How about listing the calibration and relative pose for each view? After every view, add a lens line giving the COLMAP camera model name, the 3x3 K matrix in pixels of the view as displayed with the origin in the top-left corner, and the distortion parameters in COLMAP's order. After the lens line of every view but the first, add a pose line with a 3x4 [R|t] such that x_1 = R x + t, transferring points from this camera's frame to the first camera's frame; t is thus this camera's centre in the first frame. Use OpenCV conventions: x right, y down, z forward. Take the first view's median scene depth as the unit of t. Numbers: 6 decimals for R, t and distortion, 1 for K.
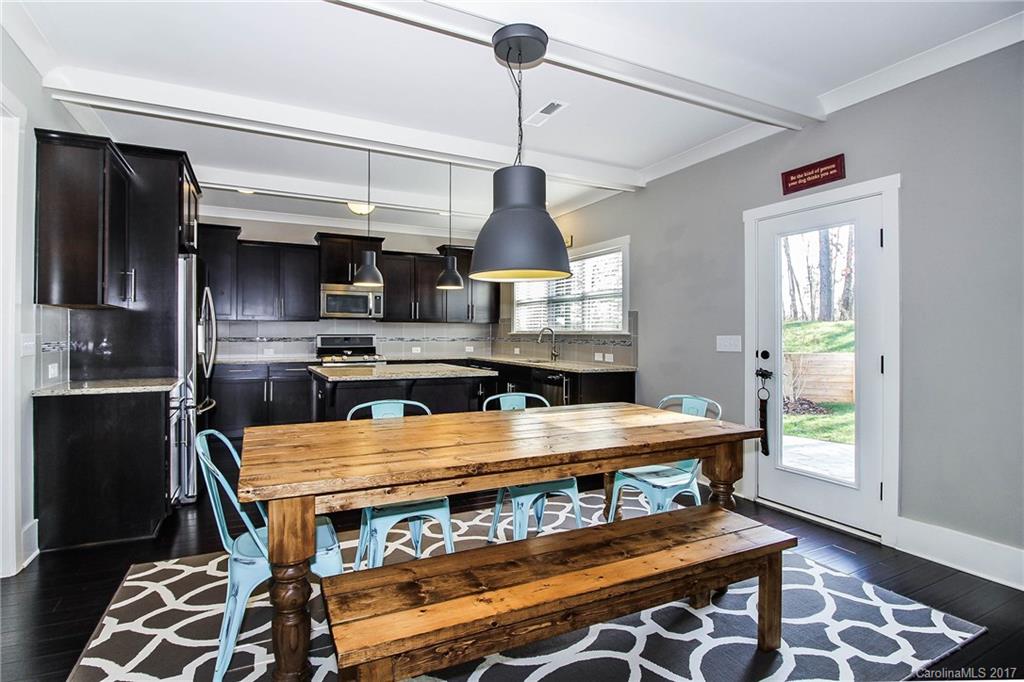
lens RADIAL K [[499.1, 0, 512.0], [0, 499.1, 341.0], [0, 0, 1]] dist [-0.000683, -0.000177]
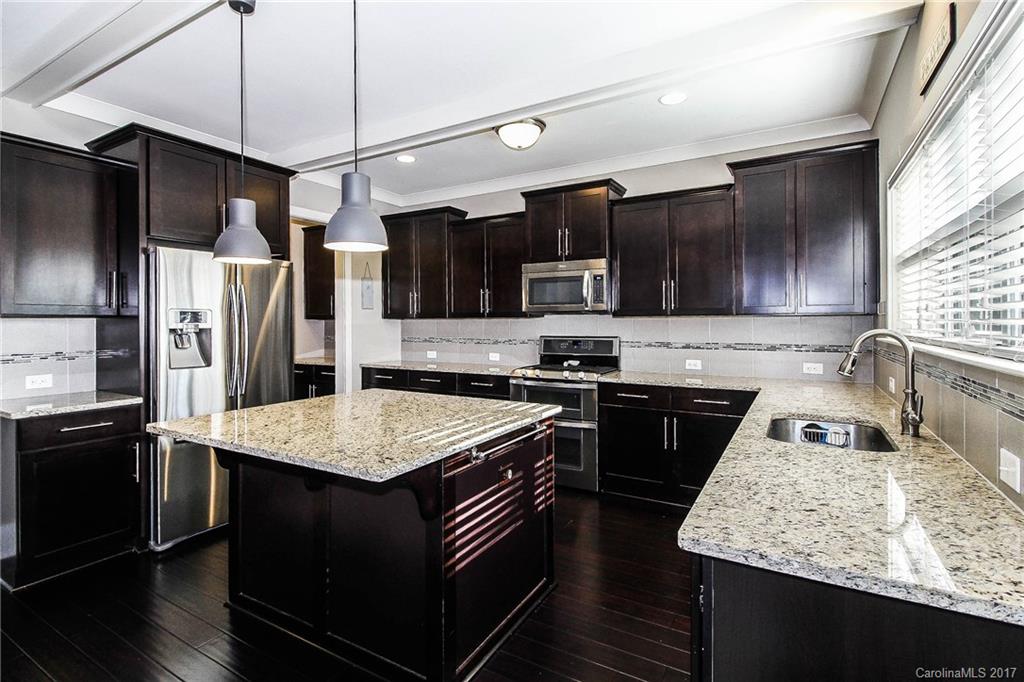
lens RADIAL K [[499.1, 0, 512.0], [0, 499.1, 341.0], [0, 0, 1]] dist [-0.000683, -0.000177]
pose [[0.529403, 0.028262, -0.847900, 0.195604], [0.001657, 0.999409, 0.034347, -0.030410], [0.848369, -0.019588, 0.529043, 0.586500]]
